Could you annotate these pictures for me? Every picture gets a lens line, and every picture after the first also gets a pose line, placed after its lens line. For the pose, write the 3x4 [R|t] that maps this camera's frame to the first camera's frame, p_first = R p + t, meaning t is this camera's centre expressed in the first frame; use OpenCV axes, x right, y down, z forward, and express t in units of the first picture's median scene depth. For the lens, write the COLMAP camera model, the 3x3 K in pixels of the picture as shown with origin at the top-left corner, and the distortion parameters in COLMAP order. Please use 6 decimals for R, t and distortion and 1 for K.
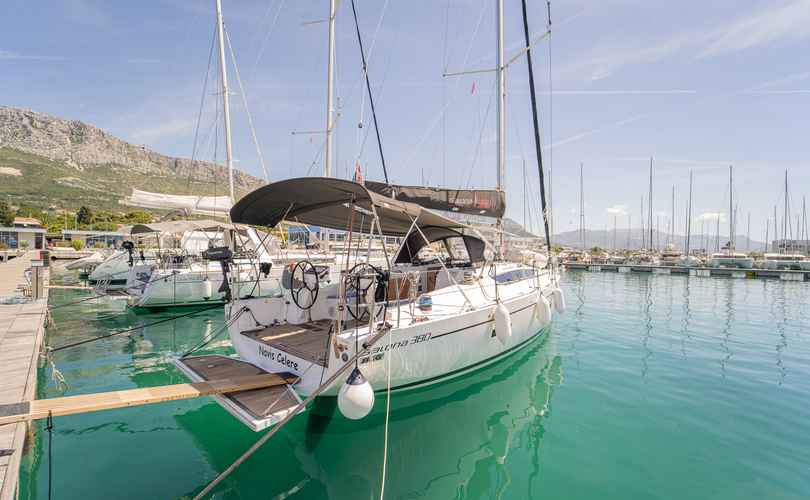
lens RADIAL K [[329.5, 0, 403.4], [0, 329.5, 244.5], [0, 0, 1]] dist [-0.024961, 0.001416]
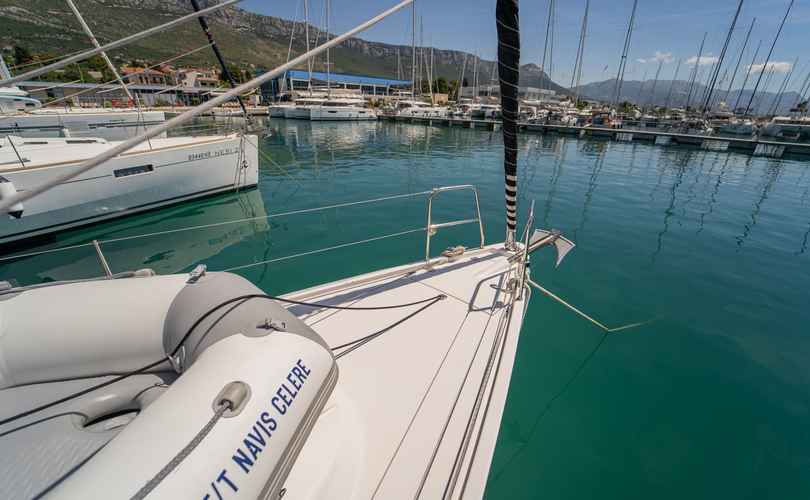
lens RADIAL K [[329.5, 0, 400.7], [0, 329.5, 255.3], [0, 0, 1]] dist [-0.024961, 0.001416]
pose [[0.999601, 0.019477, -0.020451, 0.100176], [-0.008497, 0.897994, 0.439926, -0.006119], [0.026934, -0.439577, 0.897801, 0.210234]]
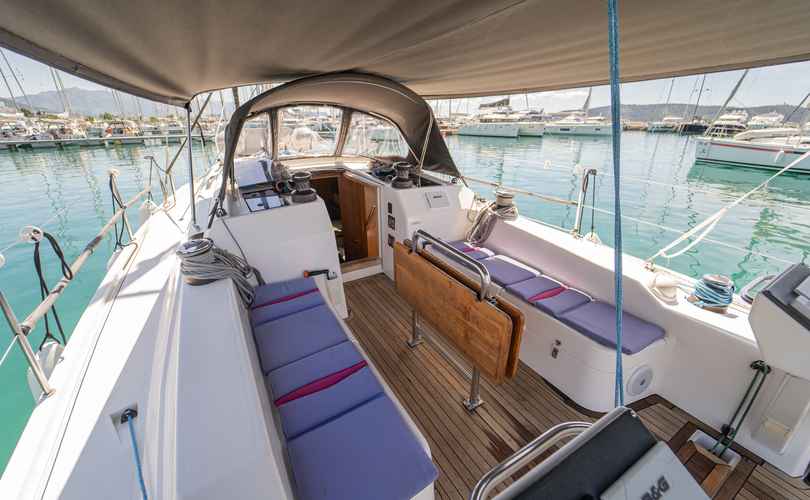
lens RADIAL K [[329.5, 0, 400.6], [0, 329.5, 250.7], [0, 0, 1]] dist [-0.024961, 0.001416]
pose [[0.326177, -0.364148, 0.872356, -0.037045], [-0.014183, 0.920838, 0.389688, -0.002764], [-0.945202, -0.139480, 0.295191, 0.117964]]
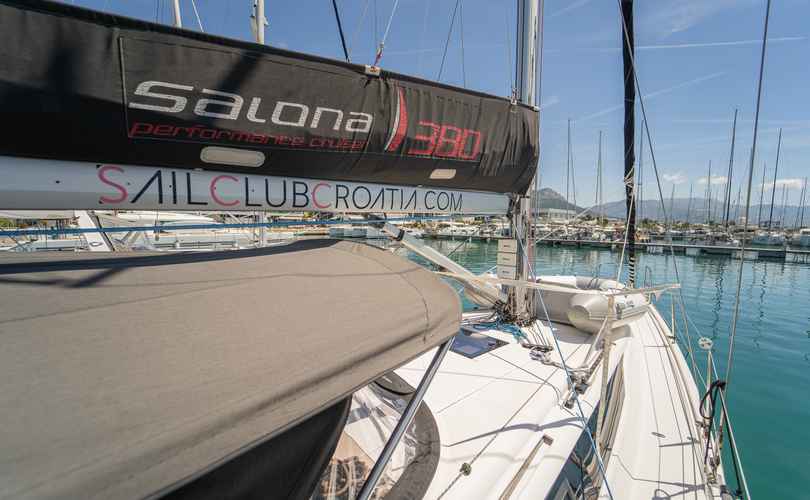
lens RADIAL K [[329.5, 0, 400.9], [0, 329.5, 252.0], [0, 0, 1]] dist [-0.024961, 0.001416]
pose [[0.994016, 0.006981, -0.109010, 0.041283], [0.004808, 0.994192, 0.107511, -0.011416], [0.109128, -0.107391, 0.988210, 0.127998]]
